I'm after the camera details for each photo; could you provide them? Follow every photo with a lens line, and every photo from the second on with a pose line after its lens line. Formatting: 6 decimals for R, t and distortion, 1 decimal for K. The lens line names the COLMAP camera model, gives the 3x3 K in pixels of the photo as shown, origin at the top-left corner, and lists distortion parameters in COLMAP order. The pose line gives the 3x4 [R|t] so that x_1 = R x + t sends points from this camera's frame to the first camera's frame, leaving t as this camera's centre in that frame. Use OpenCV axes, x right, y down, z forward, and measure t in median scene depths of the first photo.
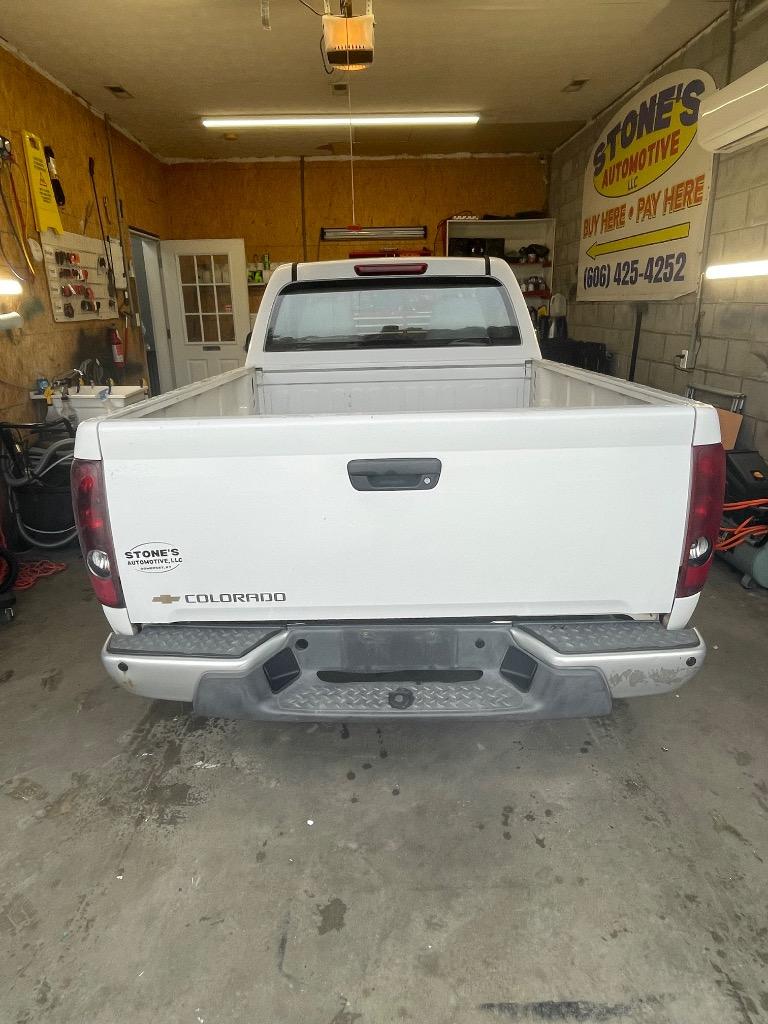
lens RADIAL K [[630.0, 0, 383.3], [0, 630.0, 511.5], [0, 0, 1]] dist [0.001244, -0.000537]
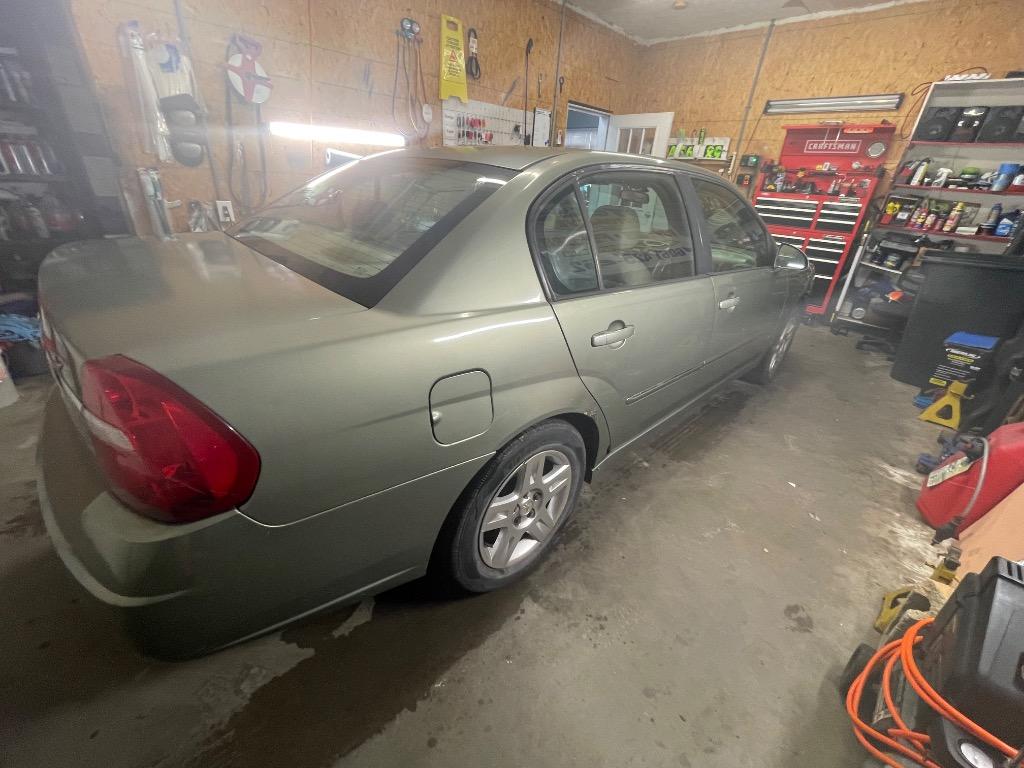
lens RADIAL K [[418.1, 0, 508.7], [0, 418.1, 385.1], [0, 0, 1]] dist [-0.003834, 0.000443]
pose [[0.683367, 0.382357, -0.621943, 0.250417], [-0.294355, 0.923877, 0.244554, -0.101576], [0.668105, 0.015952, 0.743896, 0.321099]]
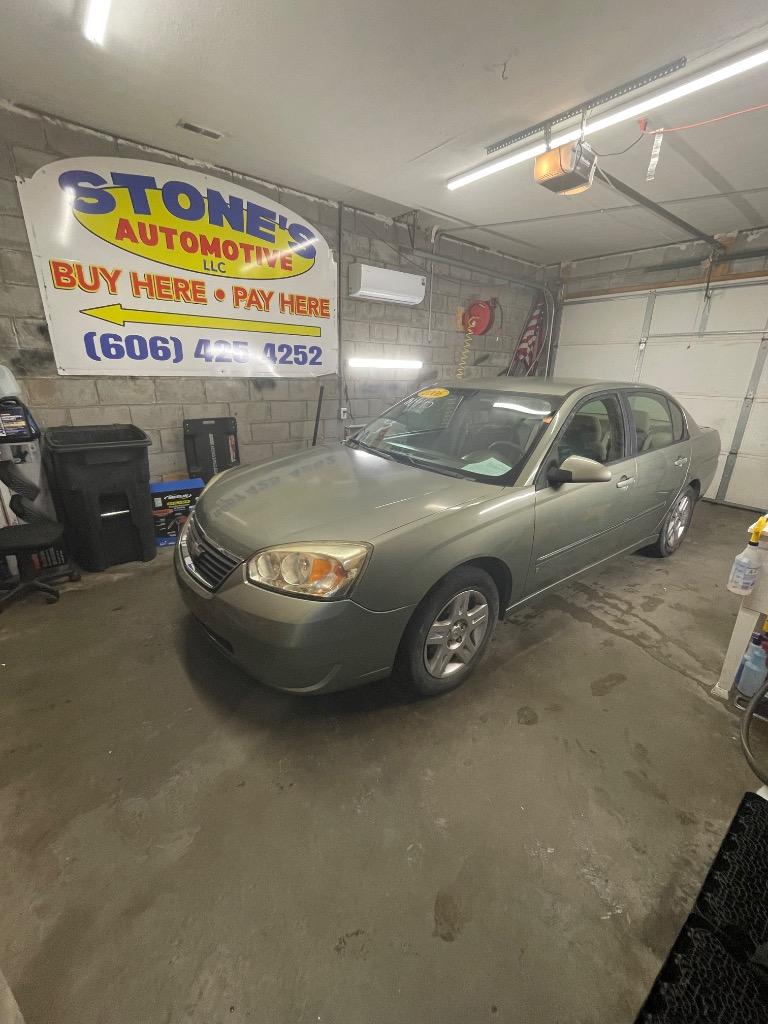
lens RADIAL K [[418.1, 0, 386.5], [0, 418.1, 510.1], [0, 0, 1]] dist [-0.003834, 0.000443]
pose [[-0.611964, -0.245158, 0.751929, -0.348713], [0.237176, 0.850098, 0.470192, -0.372775], [-0.754485, 0.466080, -0.462084, 1.114103]]
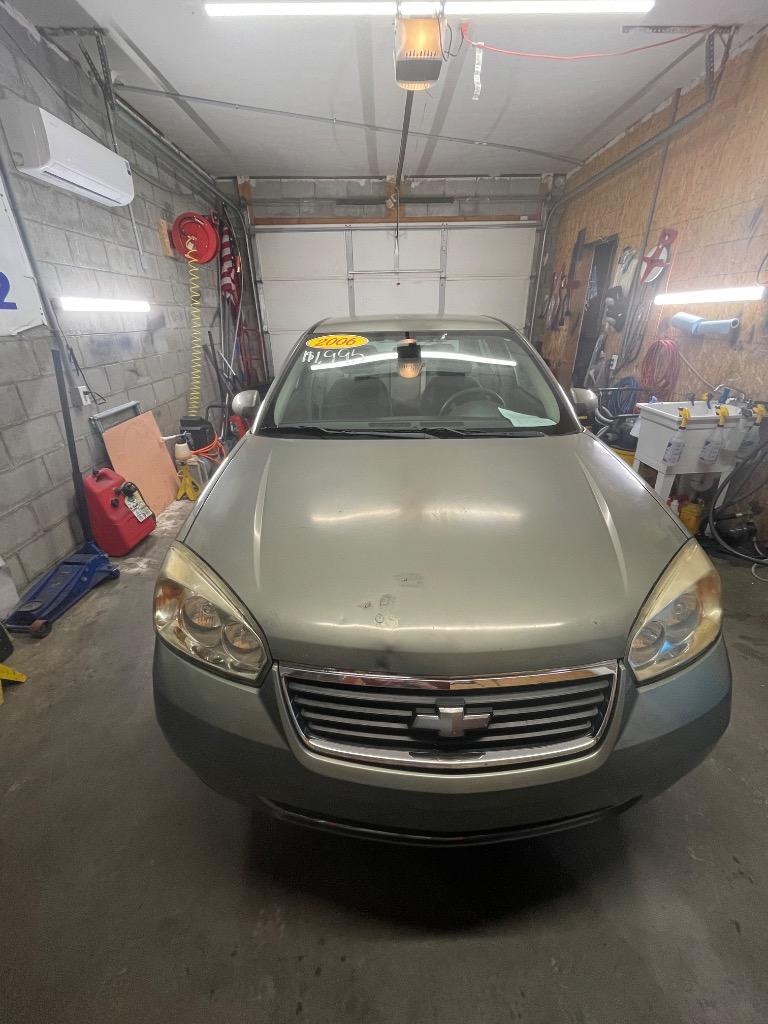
lens RADIAL K [[418.1, 0, 385.0], [0, 418.1, 512.1], [0, 0, 1]] dist [-0.003834, 0.000443]
pose [[-0.999384, 0.031336, 0.015772, 0.010075], [0.033595, 0.725388, 0.687520, -0.386838], [0.010104, 0.687627, -0.725994, 1.148054]]
